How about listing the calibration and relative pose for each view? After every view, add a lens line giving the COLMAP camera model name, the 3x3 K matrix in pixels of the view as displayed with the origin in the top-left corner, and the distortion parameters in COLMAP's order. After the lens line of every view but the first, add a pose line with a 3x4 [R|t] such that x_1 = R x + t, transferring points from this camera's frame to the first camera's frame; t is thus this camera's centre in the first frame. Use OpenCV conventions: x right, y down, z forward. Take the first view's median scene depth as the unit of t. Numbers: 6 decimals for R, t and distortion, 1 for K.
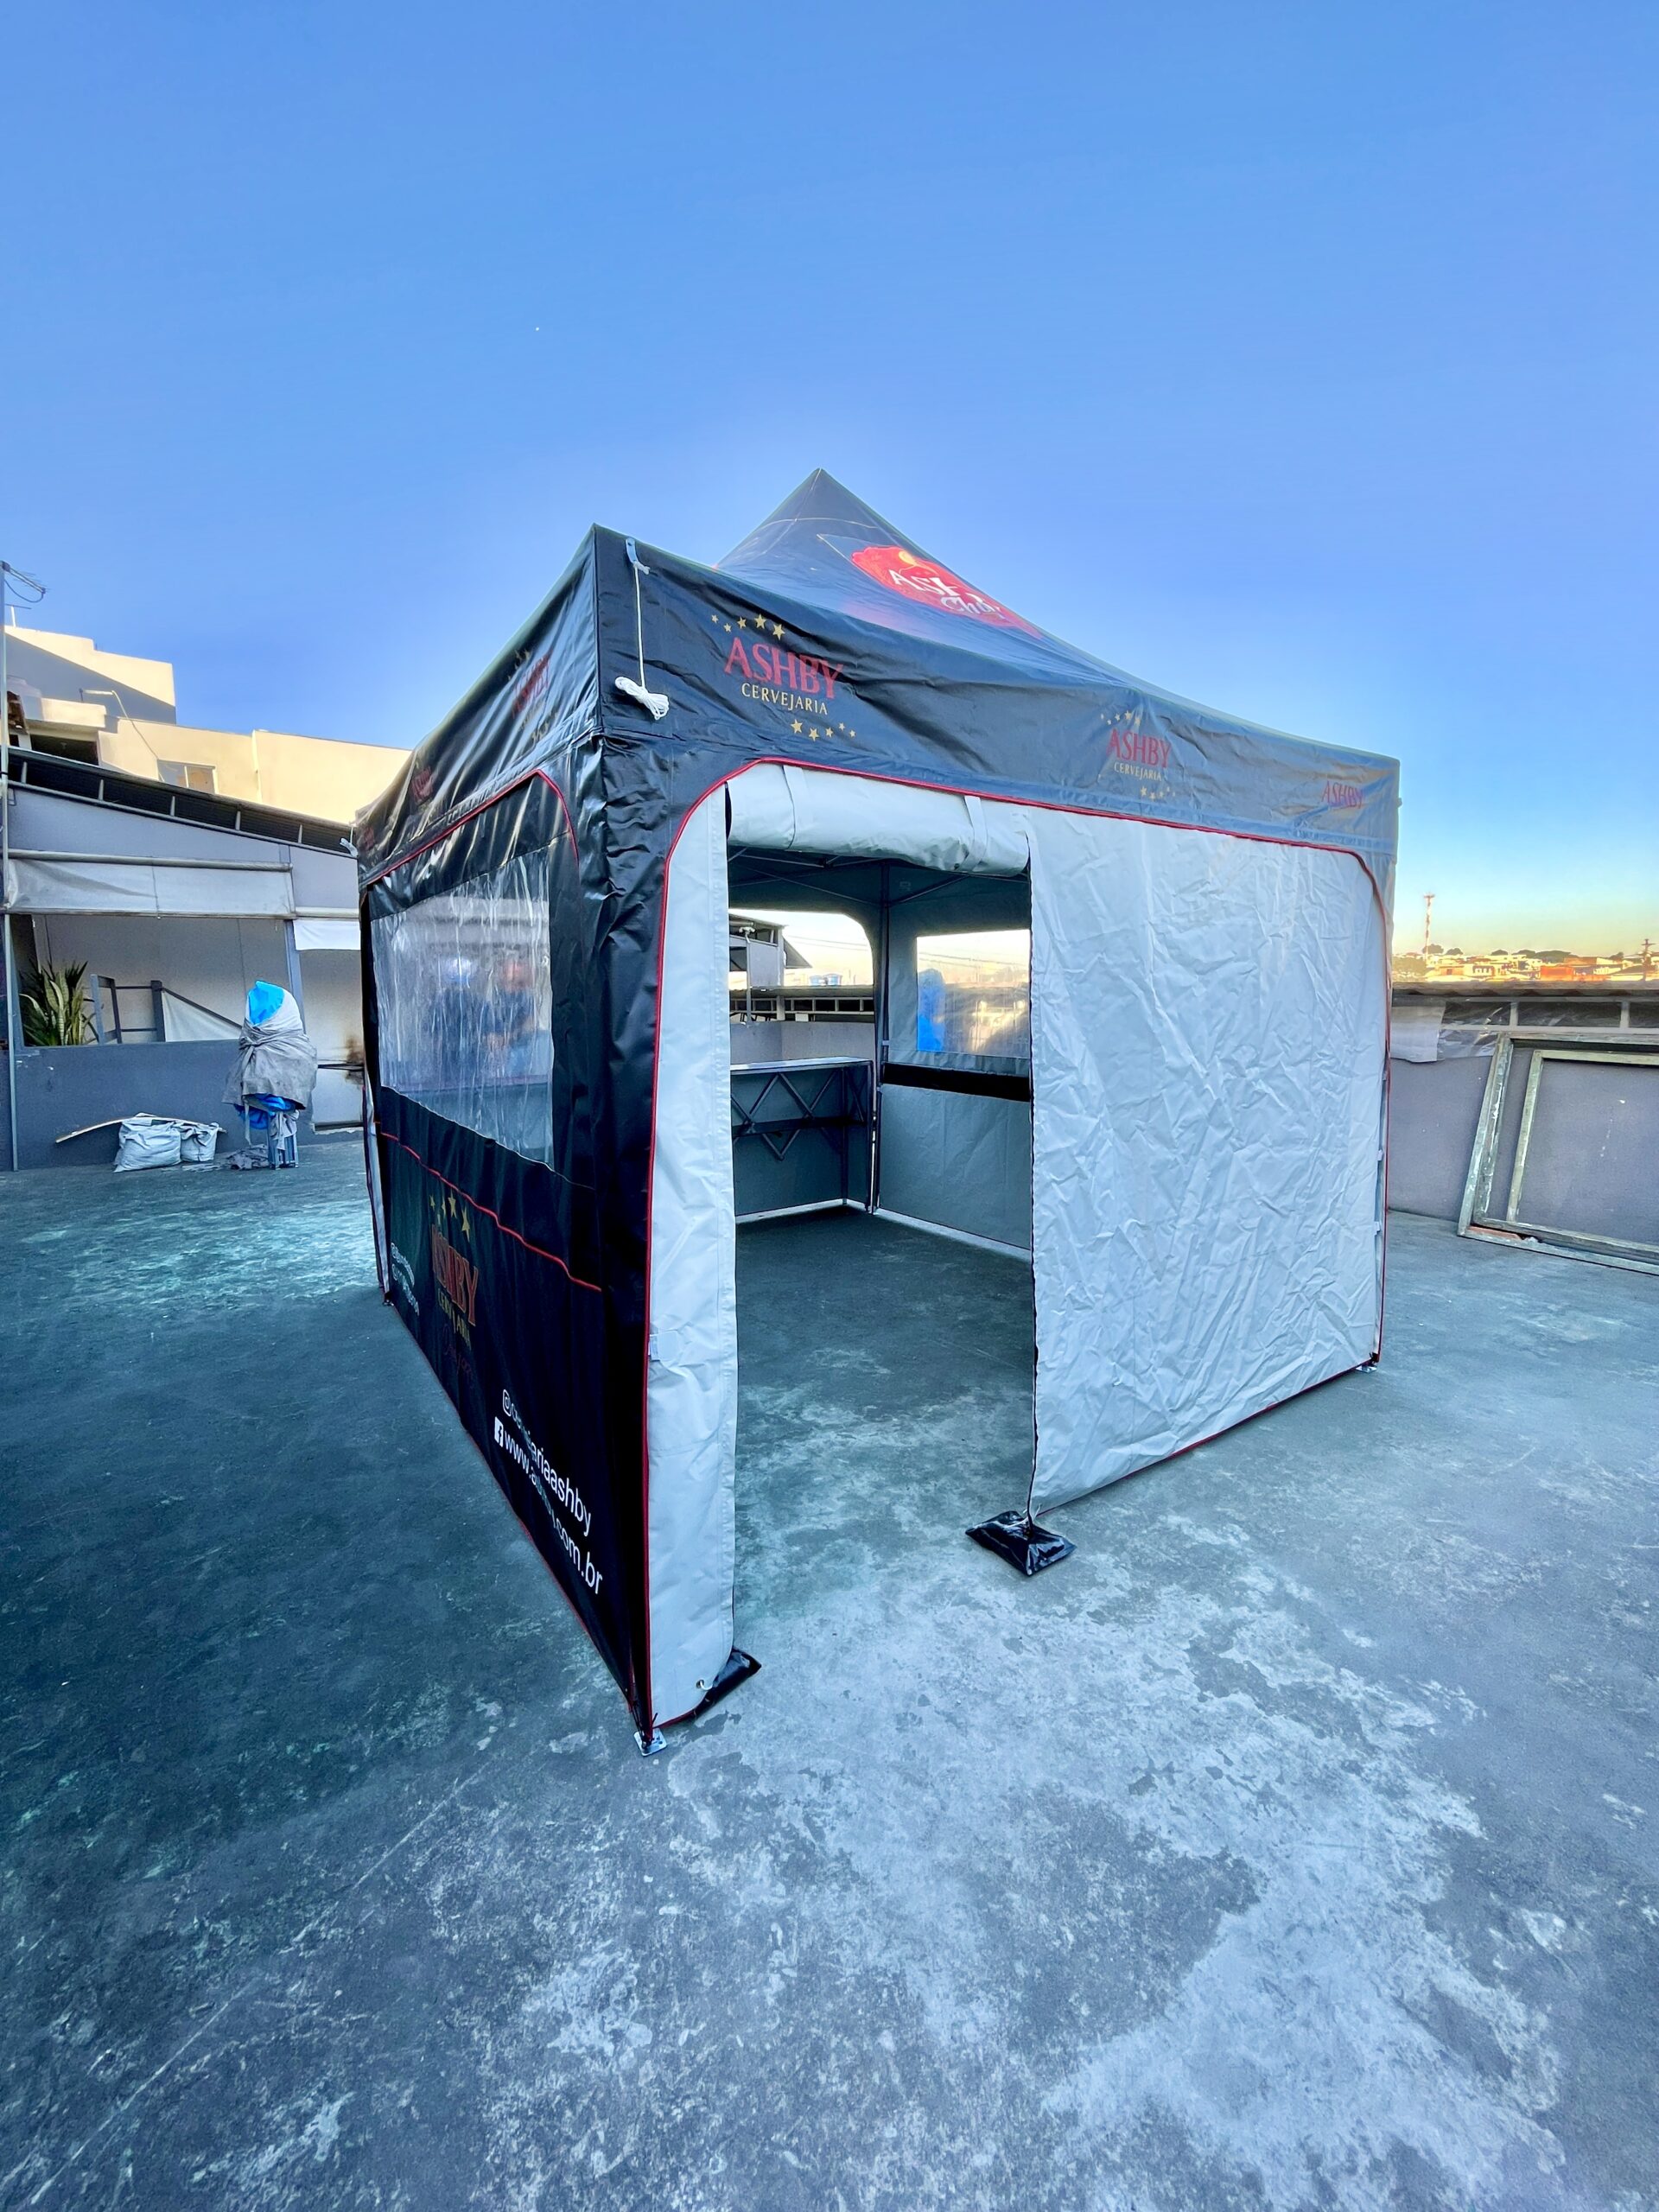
lens RADIAL K [[904.4, 0, 829.5], [0, 904.4, 1106.0], [0, 0, 1]] dist [-0.003978, -0.000308]
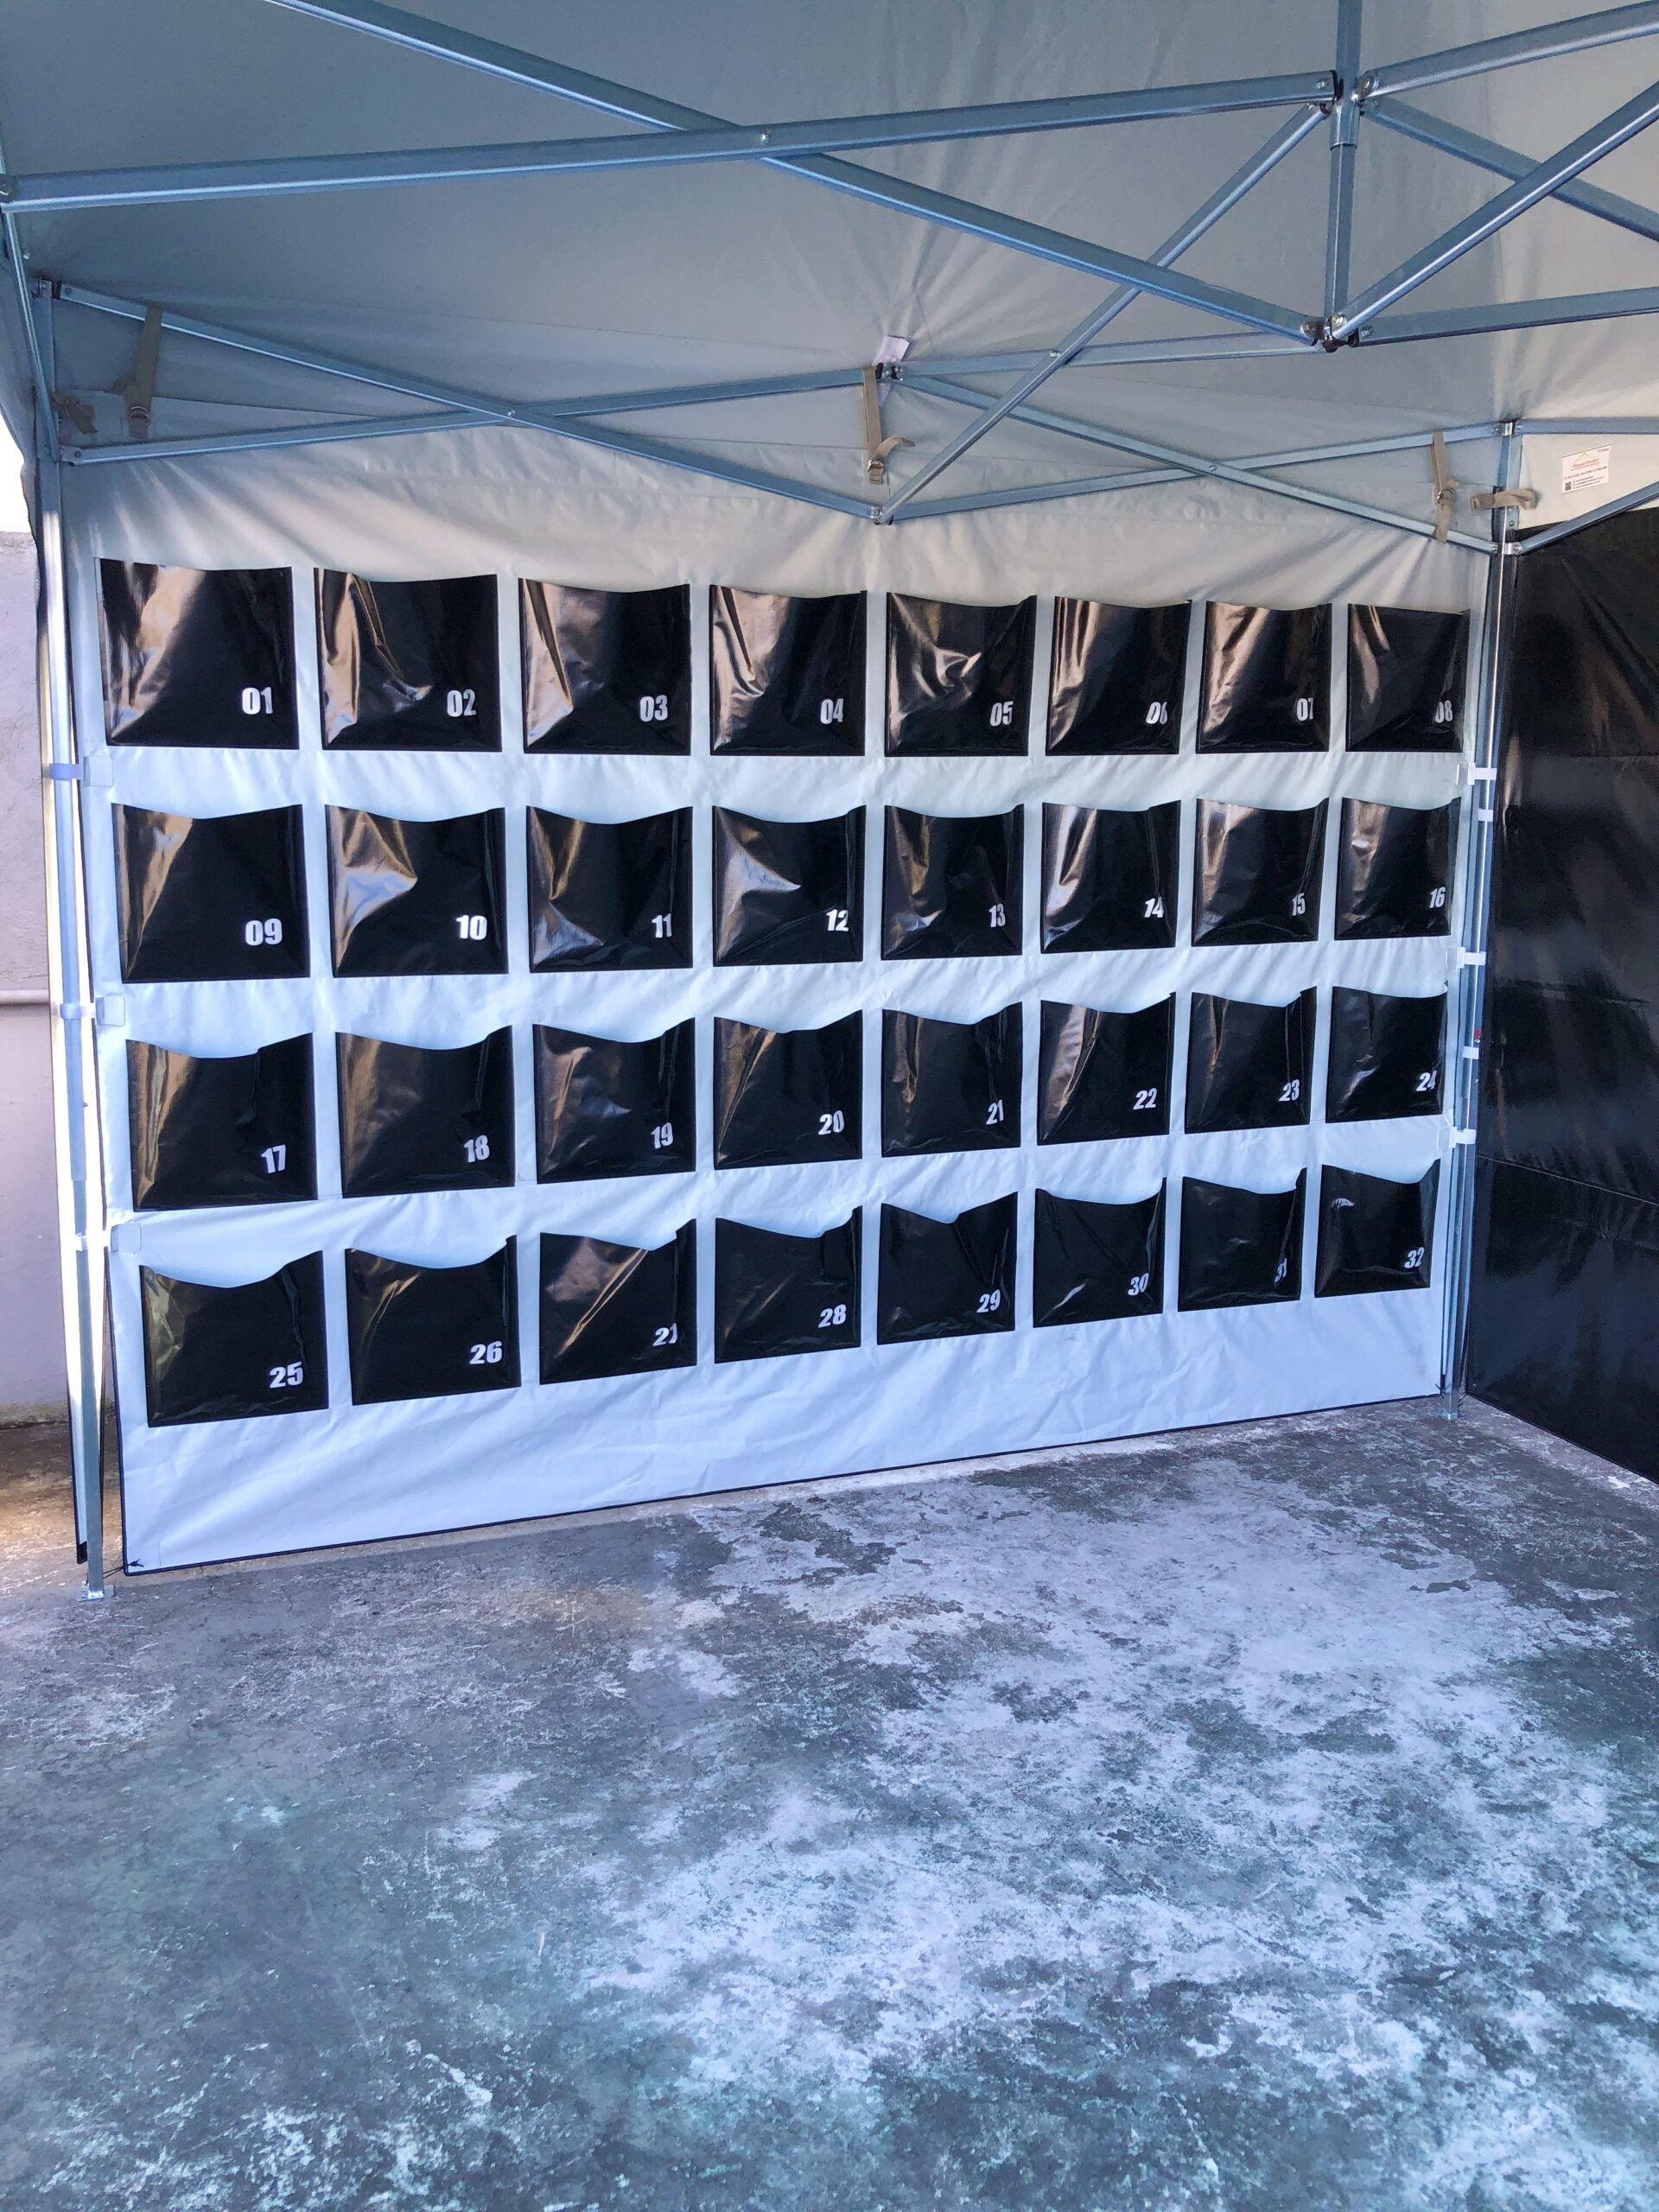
lens RADIAL K [[1809.8, 0, 829.5], [0, 1809.8, 1106.0], [0, 0, 1]] dist [0.009387, 0.012848]
pose [[-0.971022, -0.046043, 0.234512, 0.054596], [0.023289, 0.958365, 0.284593, -0.275932], [-0.237851, 0.281808, -0.929522, 2.277505]]
